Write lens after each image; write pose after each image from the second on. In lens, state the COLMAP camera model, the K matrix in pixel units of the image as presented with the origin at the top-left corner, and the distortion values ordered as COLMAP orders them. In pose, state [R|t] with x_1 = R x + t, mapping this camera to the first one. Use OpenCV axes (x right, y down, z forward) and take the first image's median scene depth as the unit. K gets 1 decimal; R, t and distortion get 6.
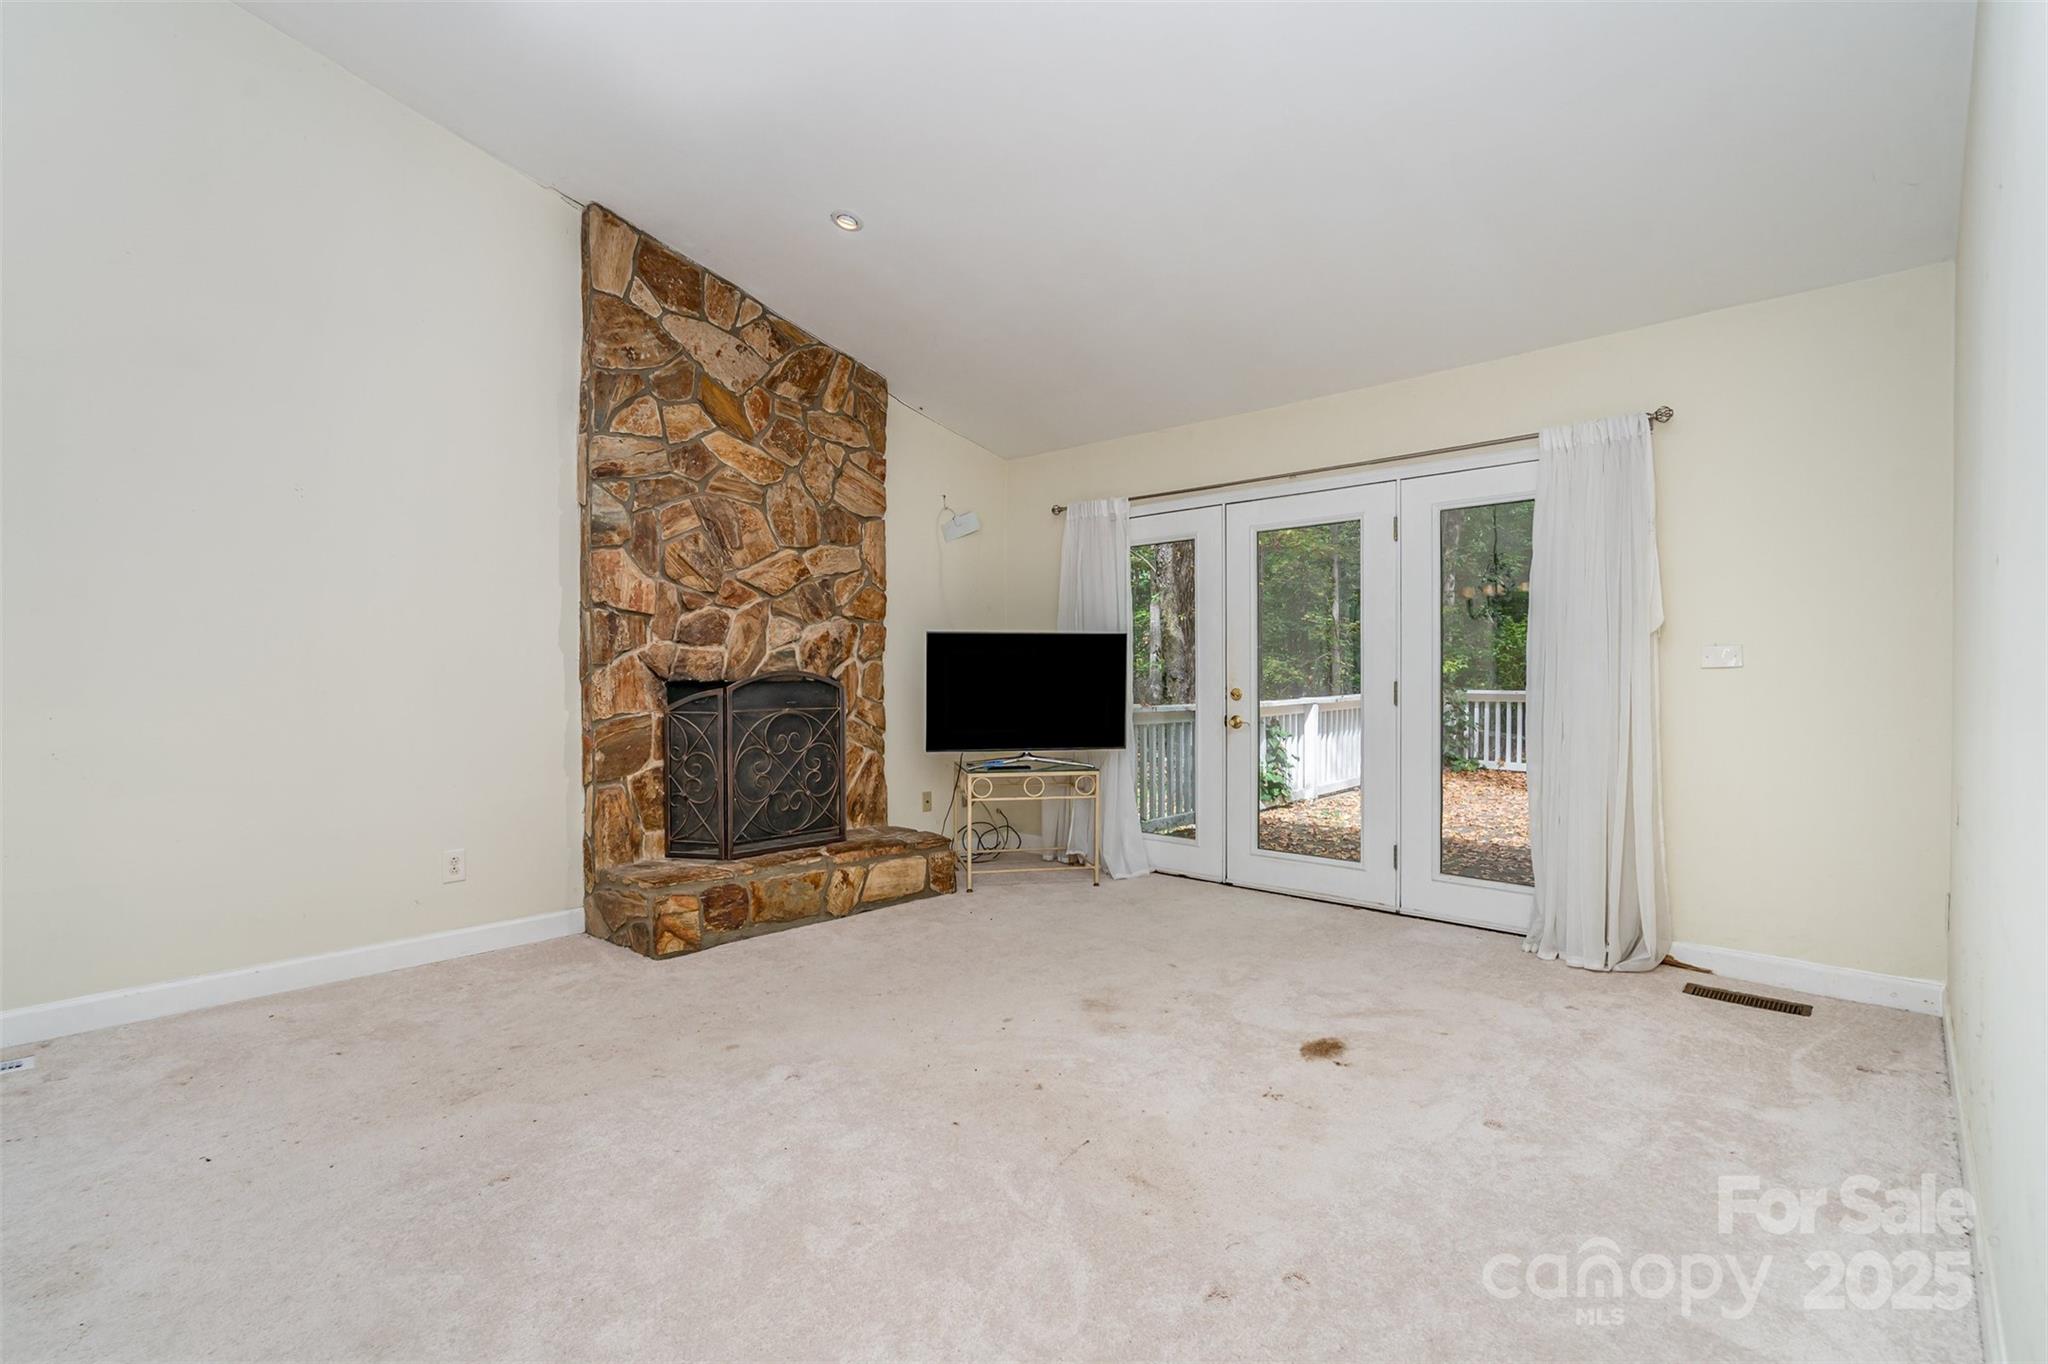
lens RADIAL K [[937.3, 0, 1022.6], [0, 937.3, 679.5], [0, 0, 1]] dist [-0.002959, 0.008447]
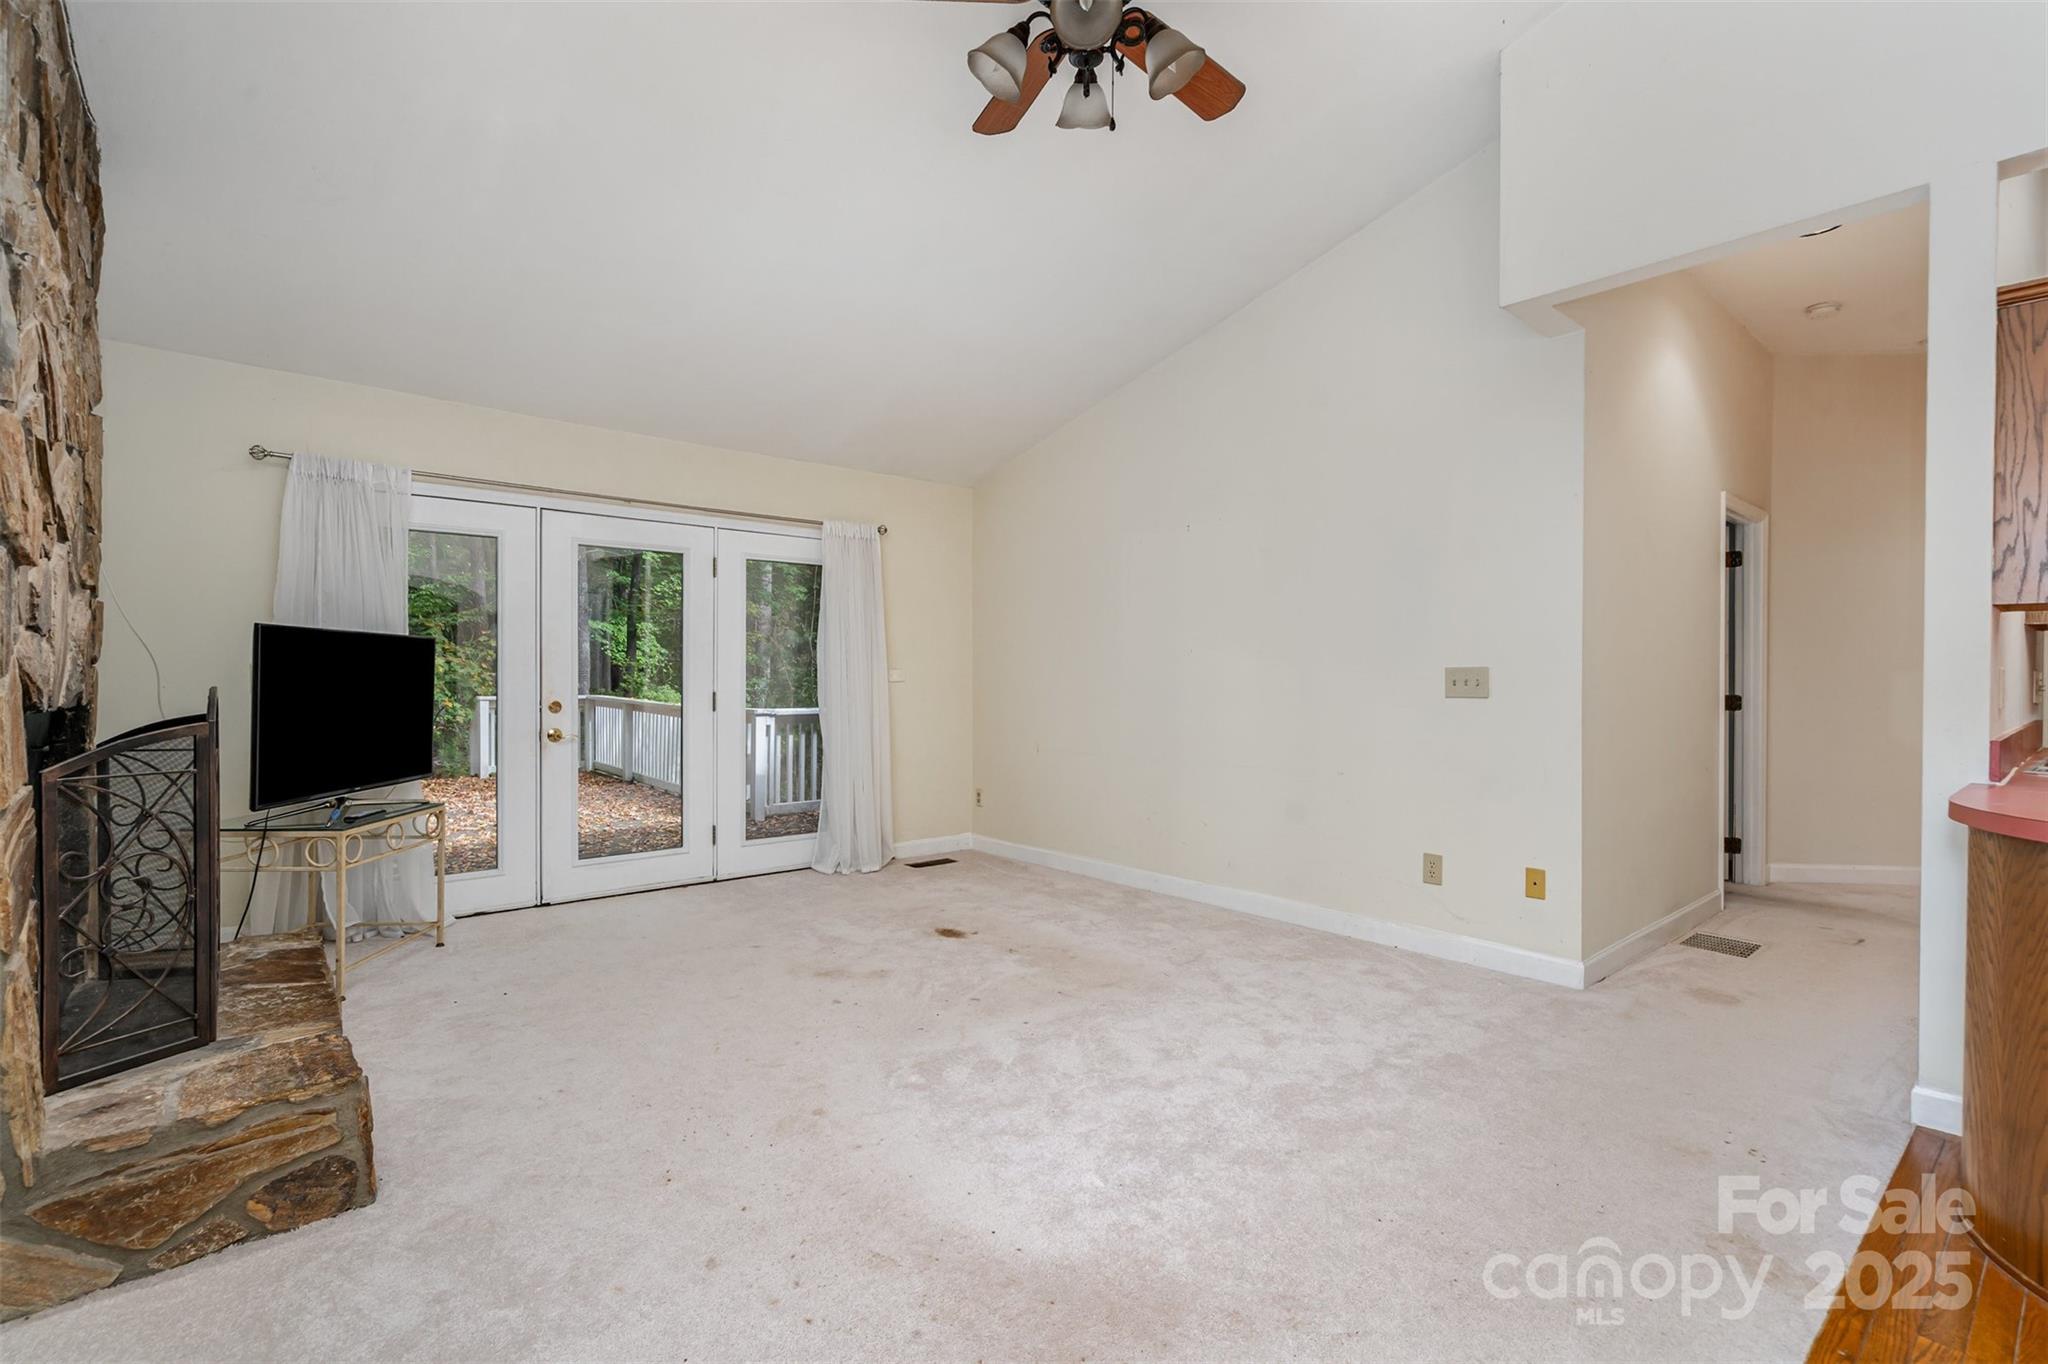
lens RADIAL K [[937.3, 0, 1022.6], [0, 937.3, 679.5], [0, 0, 1]] dist [-0.002959, 0.008447]
pose [[0.116320, -0.001335, 0.993211, -0.848440], [0.003875, 0.999992, 0.000890, -0.014401], [-0.993204, 0.003745, 0.116324, 0.505283]]
